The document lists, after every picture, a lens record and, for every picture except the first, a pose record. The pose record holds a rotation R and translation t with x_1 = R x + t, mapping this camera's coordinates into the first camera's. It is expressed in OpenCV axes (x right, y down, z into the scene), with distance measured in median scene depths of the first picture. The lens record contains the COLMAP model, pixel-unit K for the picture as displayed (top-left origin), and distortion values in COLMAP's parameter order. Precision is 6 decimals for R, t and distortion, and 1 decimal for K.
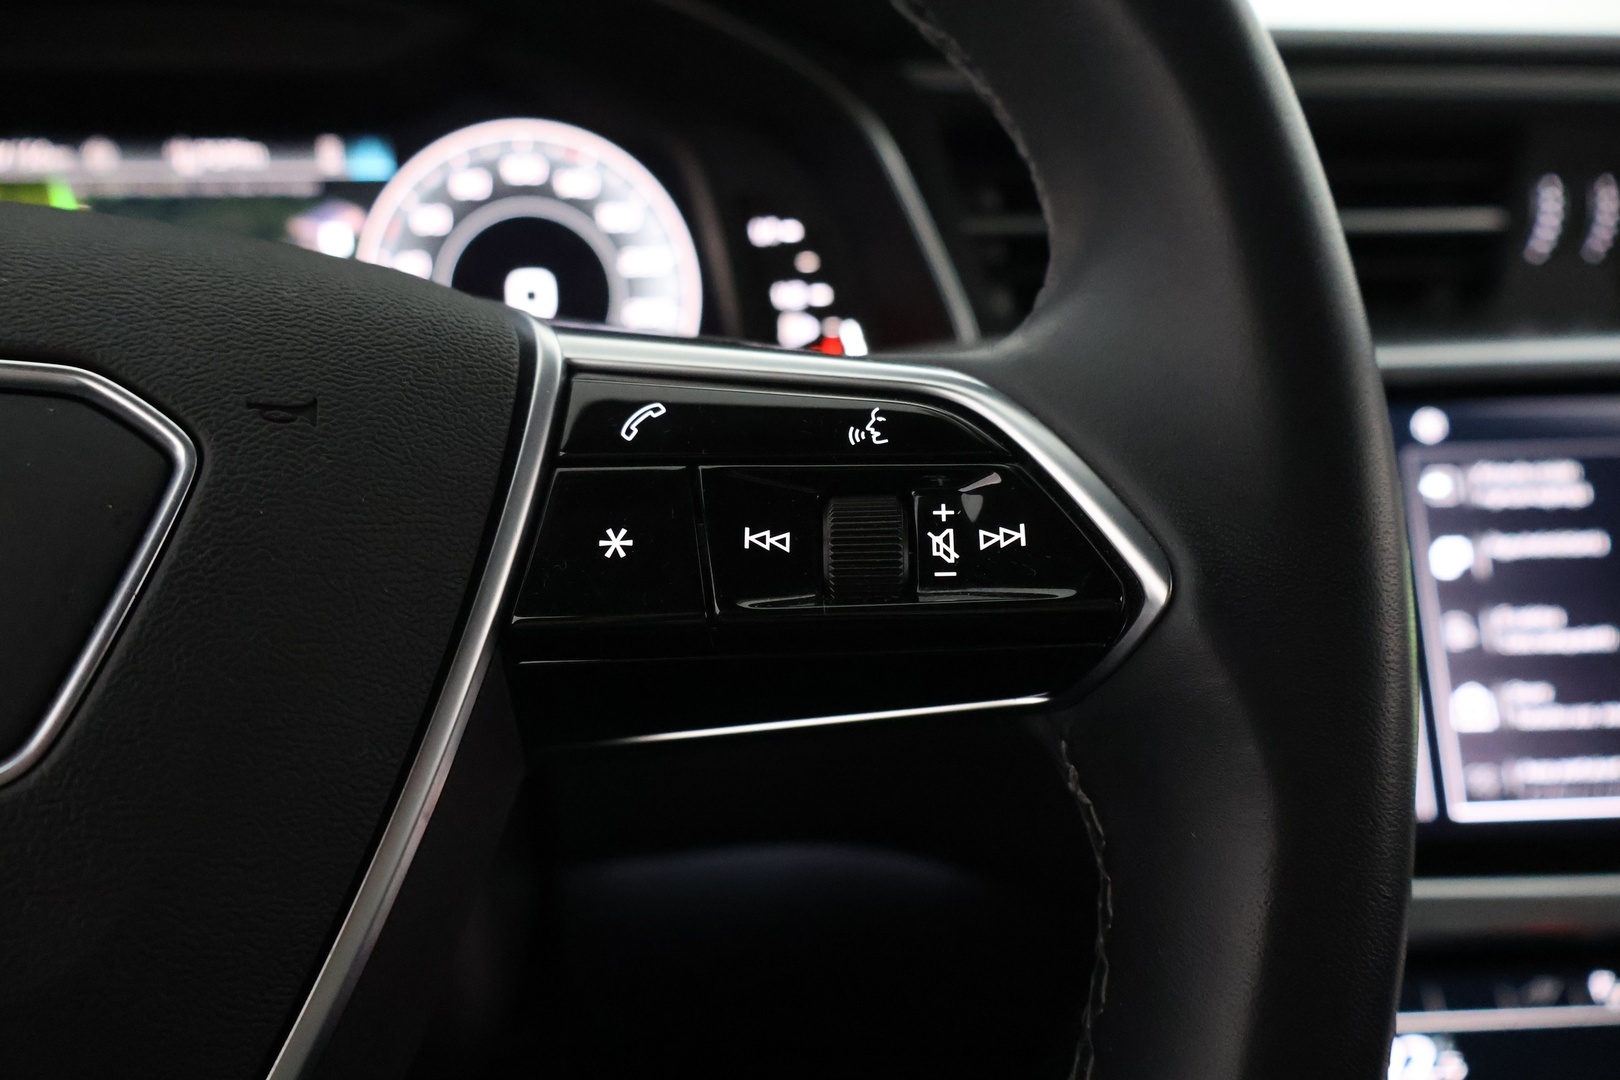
lens RADIAL K [[1354.9, 0, 810.0], [0, 1354.9, 540.0], [0, 0, 1]] dist [-0.007767, 0.003297]
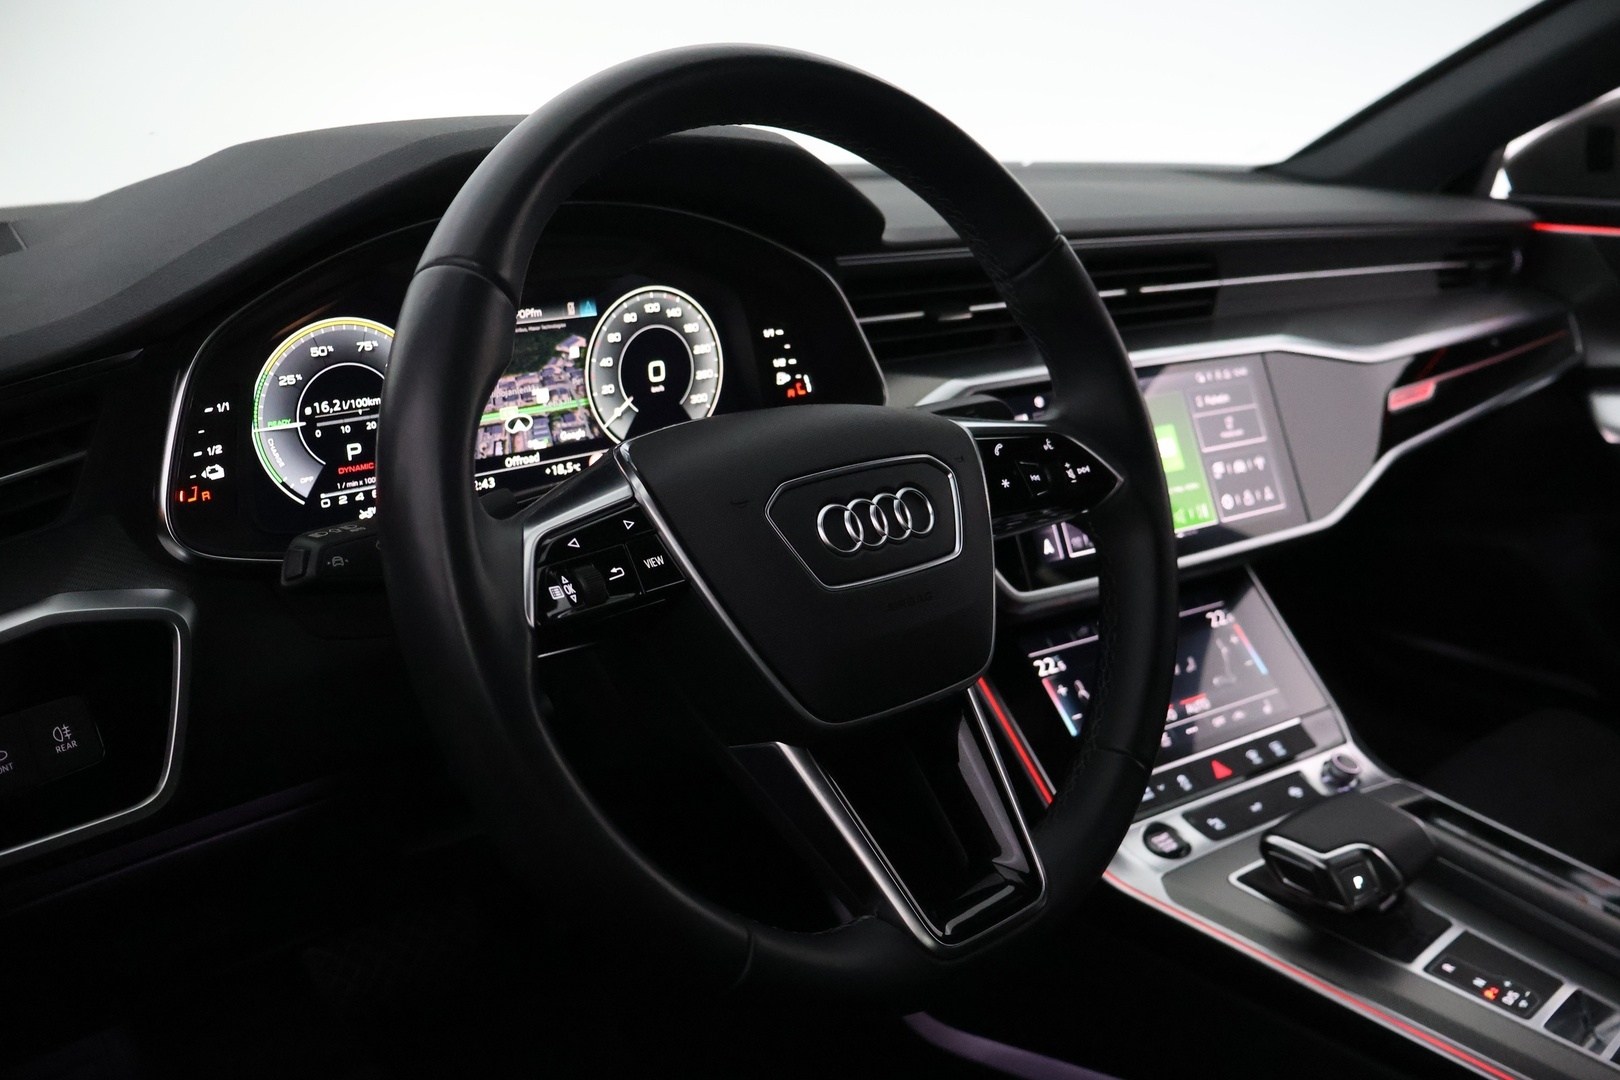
lens RADIAL K [[1354.9, 0, 810.0], [0, 1354.9, 540.0], [0, 0, 1]] dist [-0.007767, 0.003297]
pose [[0.861323, -0.138423, 0.488837, -1.032863], [0.103452, 0.989795, 0.097997, -0.111408], [-0.497414, -0.033836, 0.866853, -0.831625]]
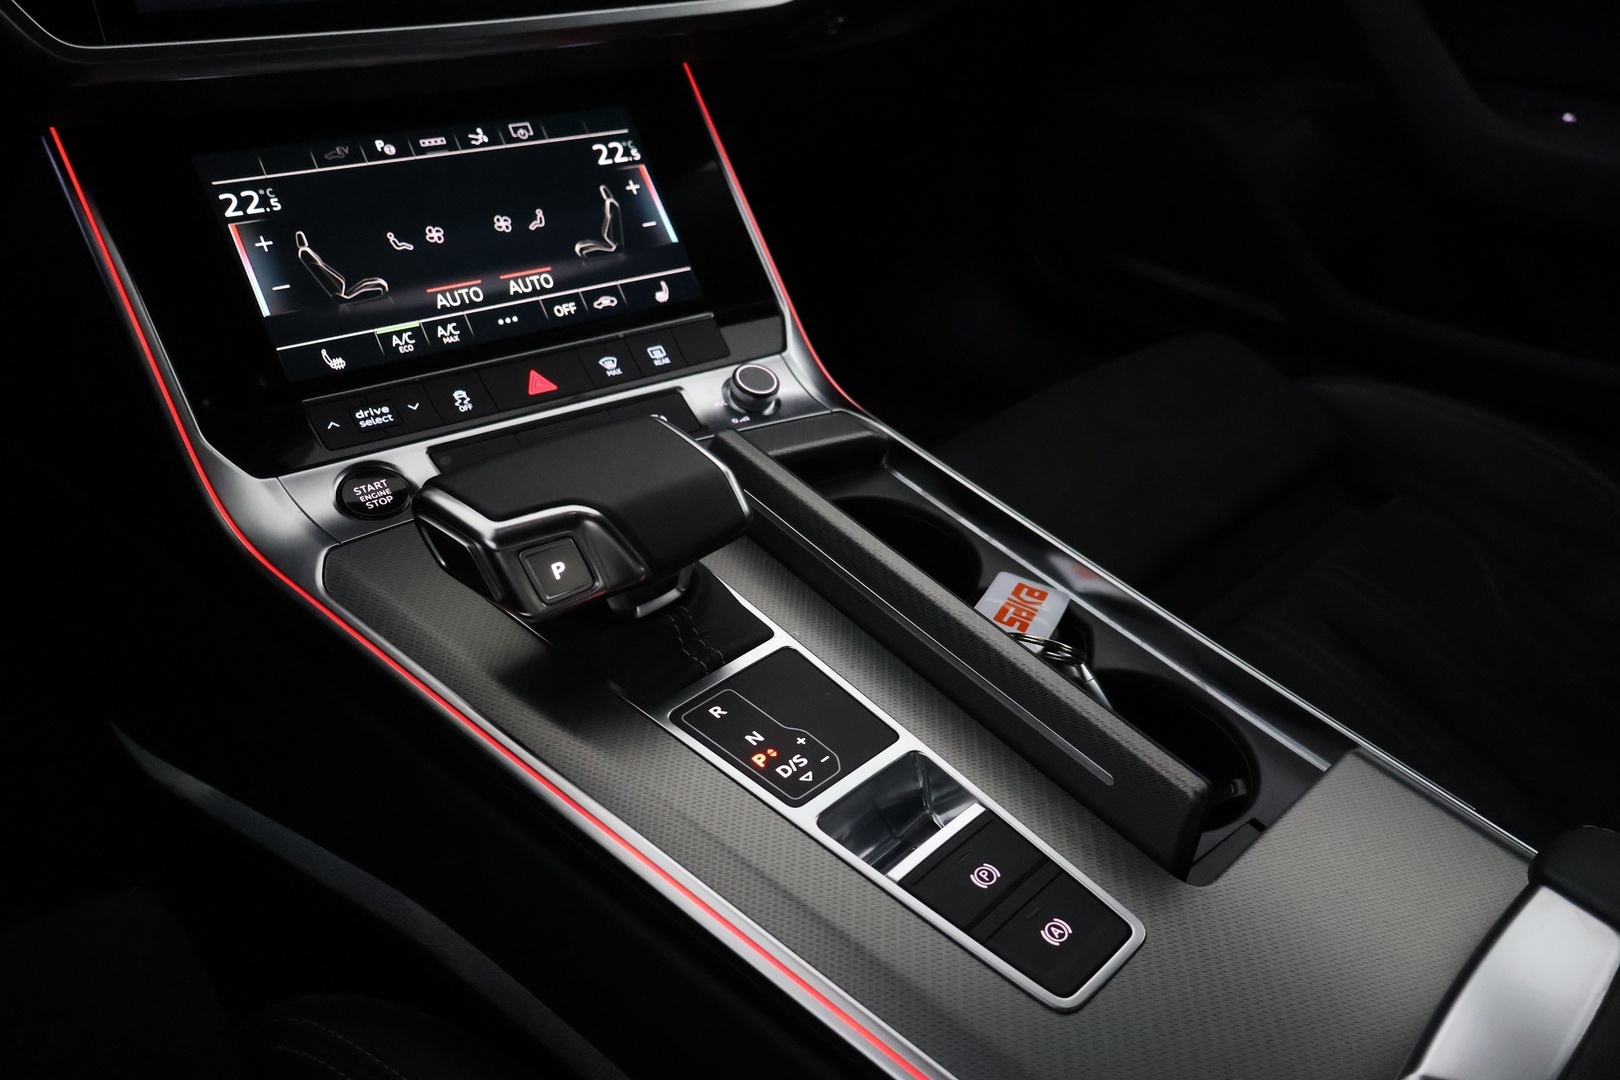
lens RADIAL K [[1354.9, 0, 810.0], [0, 1354.9, 540.0], [0, 0, 1]] dist [-0.007767, 0.003297]
pose [[0.823872, -0.244163, 0.511487, 0.111962], [0.052674, 0.931530, 0.359831, 0.226956], [-0.564323, -0.269512, 0.780322, -0.539079]]
